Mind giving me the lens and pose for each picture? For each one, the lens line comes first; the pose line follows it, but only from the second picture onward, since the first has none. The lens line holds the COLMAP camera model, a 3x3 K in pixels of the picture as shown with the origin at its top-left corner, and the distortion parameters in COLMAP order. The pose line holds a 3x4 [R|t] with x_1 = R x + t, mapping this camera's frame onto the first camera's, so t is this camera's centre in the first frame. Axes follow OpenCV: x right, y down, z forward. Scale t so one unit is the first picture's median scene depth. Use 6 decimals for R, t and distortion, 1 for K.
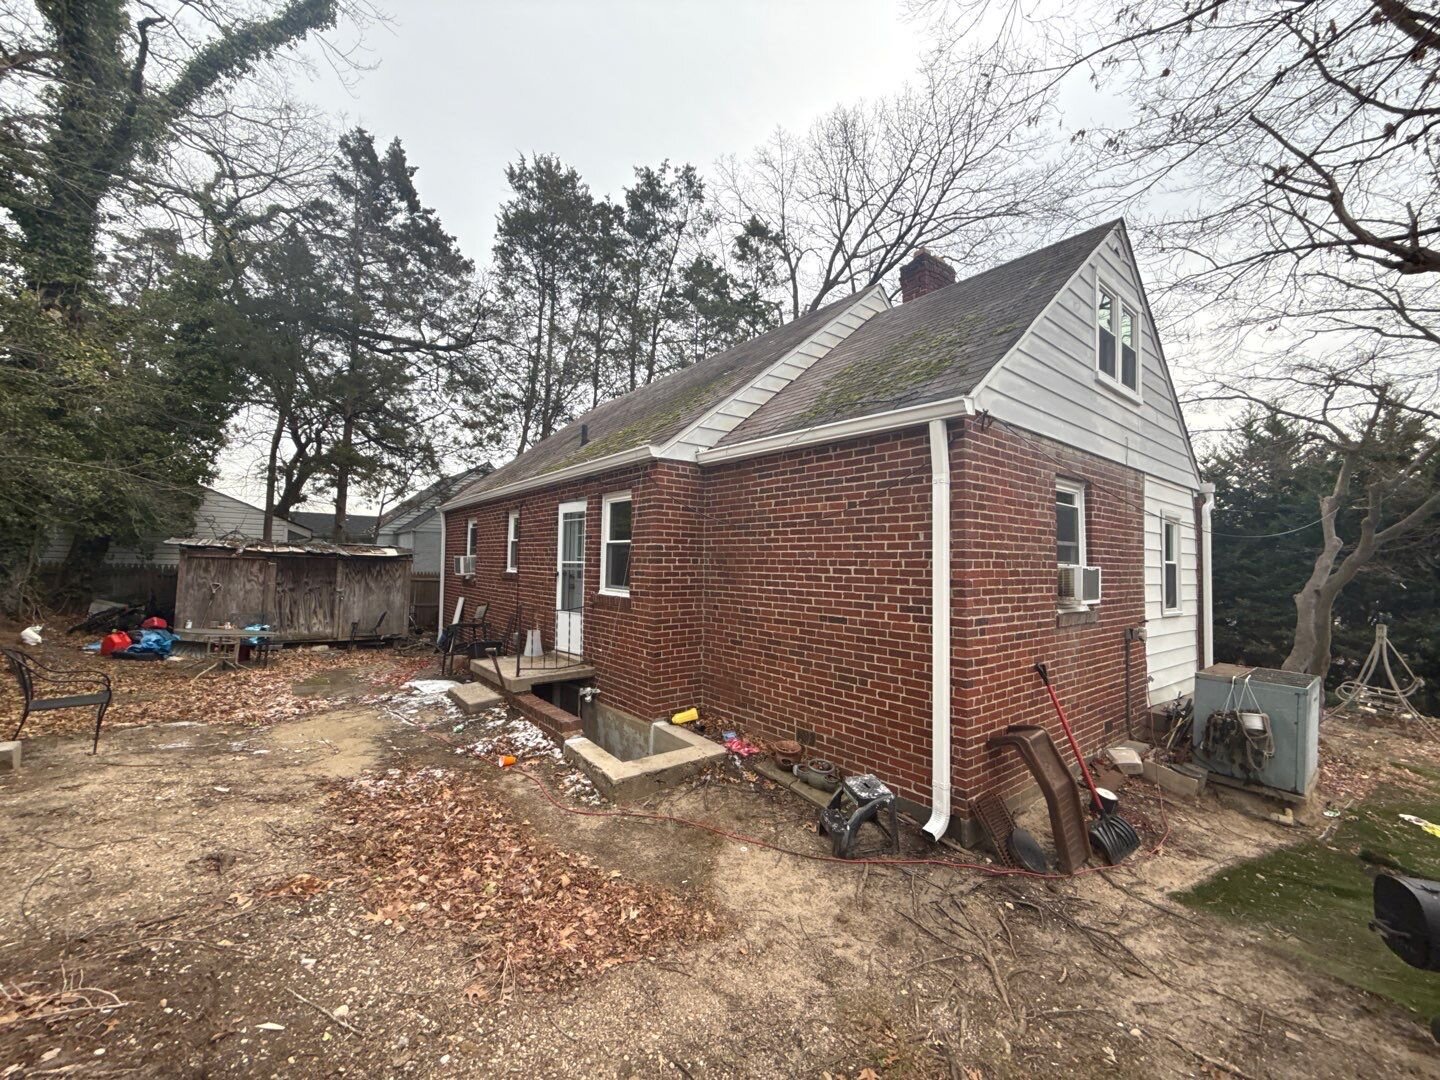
lens RADIAL K [[570.1, 0, 716.6], [0, 570.1, 541.6], [0, 0, 1]] dist [0.000654, 0.000120]
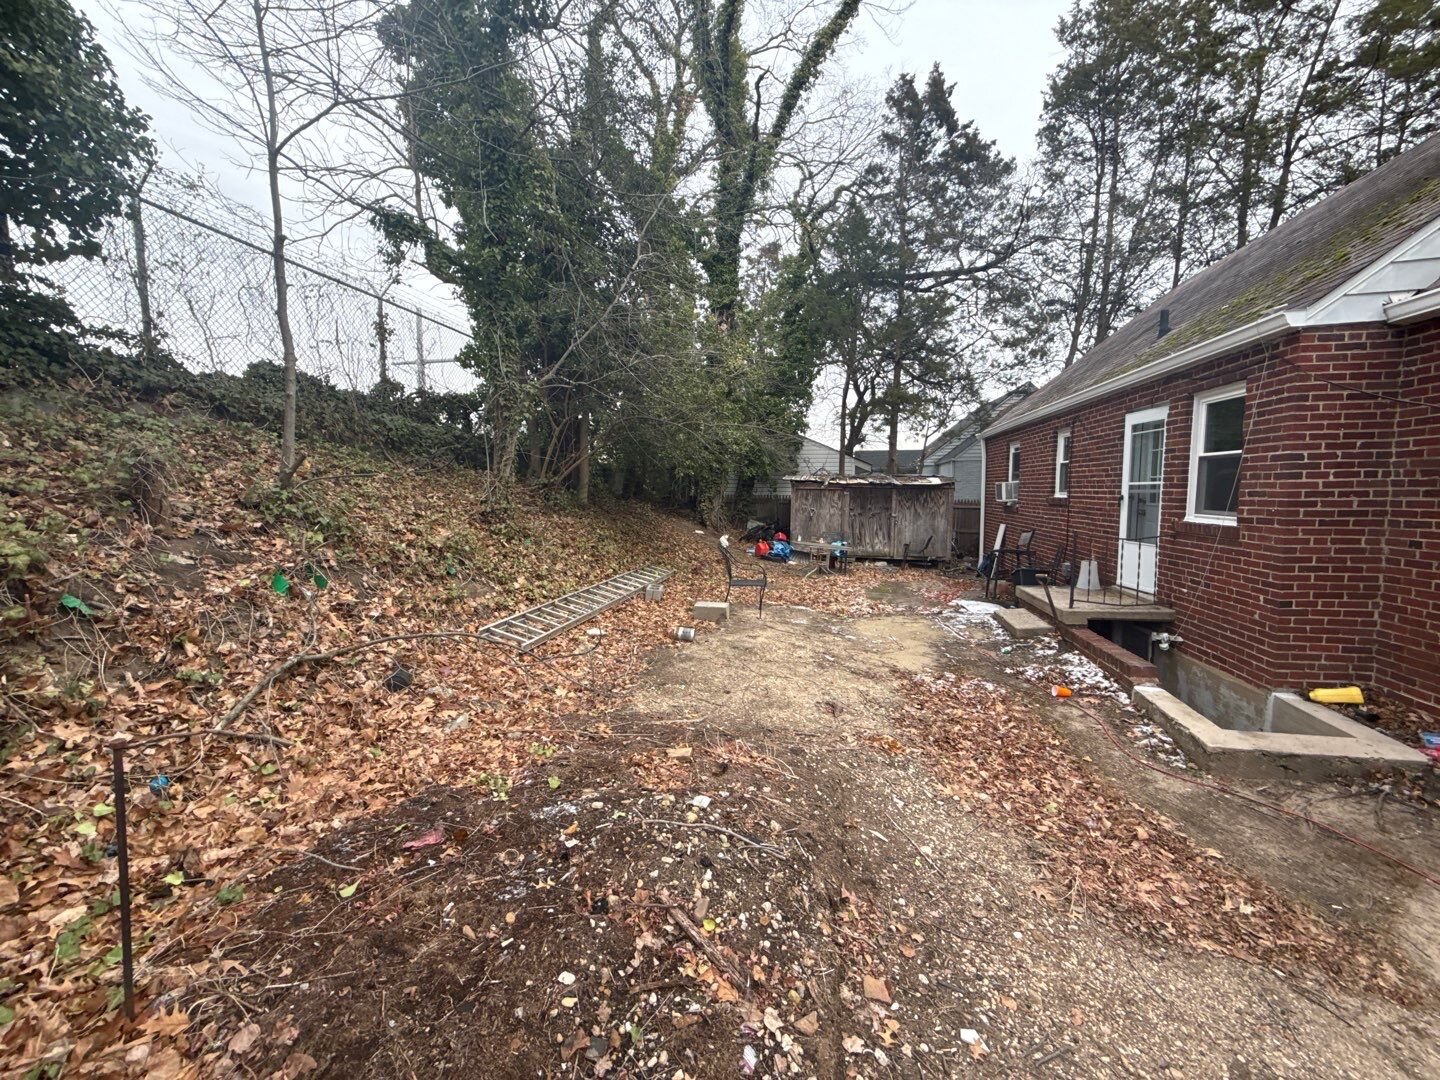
lens RADIAL K [[570.1, 0, 719.8], [0, 570.1, 540.3], [0, 0, 1]] dist [0.000654, 0.000120]
pose [[0.644694, 0.045693, -0.763074, -0.013270], [0.046586, 0.994008, 0.098881, 0.008235], [0.763020, -0.099297, 0.638702, -0.012738]]
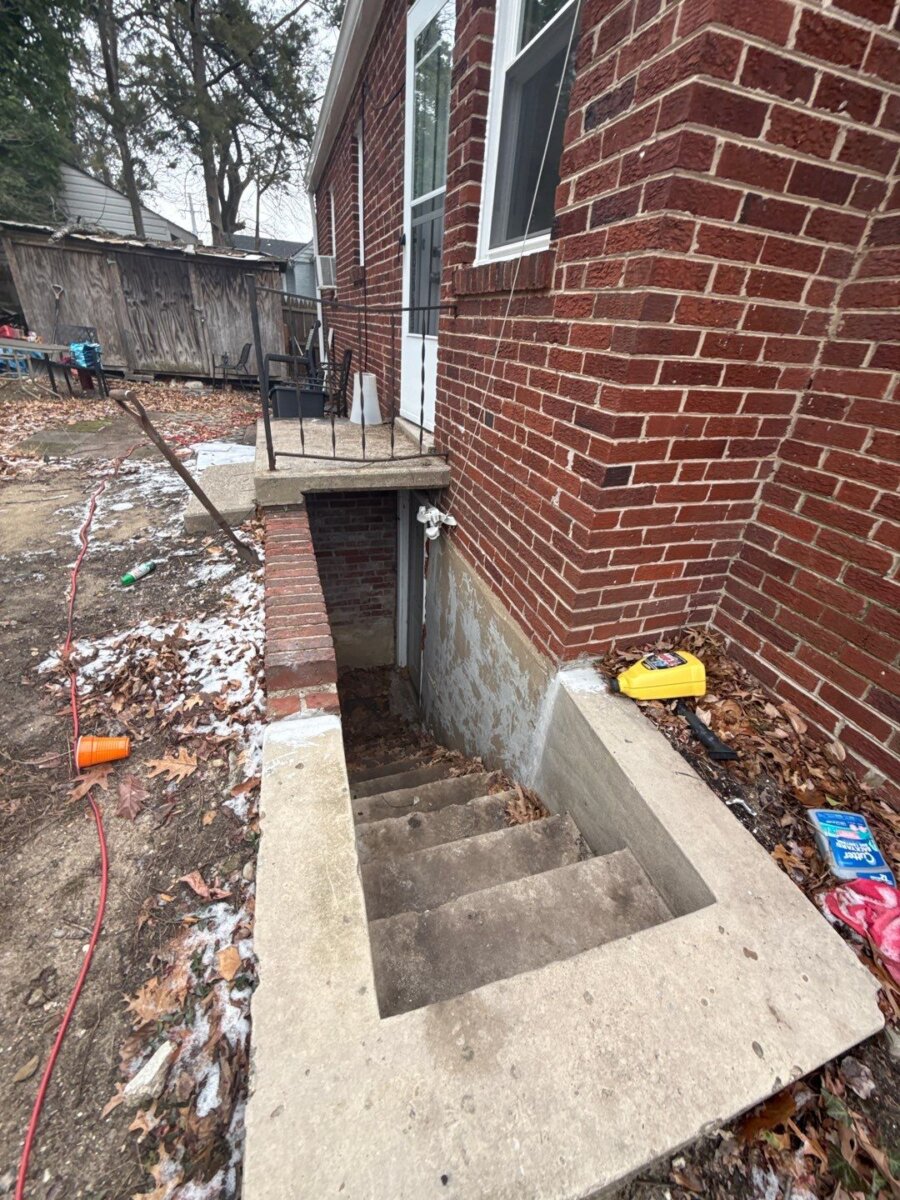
lens RADIAL K [[475.1, 0, 450.6], [0, 475.1, 599.3], [0, 0, 1]] dist [0.000654, 0.000120]
pose [[0.935288, 0.218318, -0.278521, -0.081118], [-0.042684, 0.850880, 0.523624, 0.105785], [0.351304, -0.477851, 0.805136, 0.606484]]
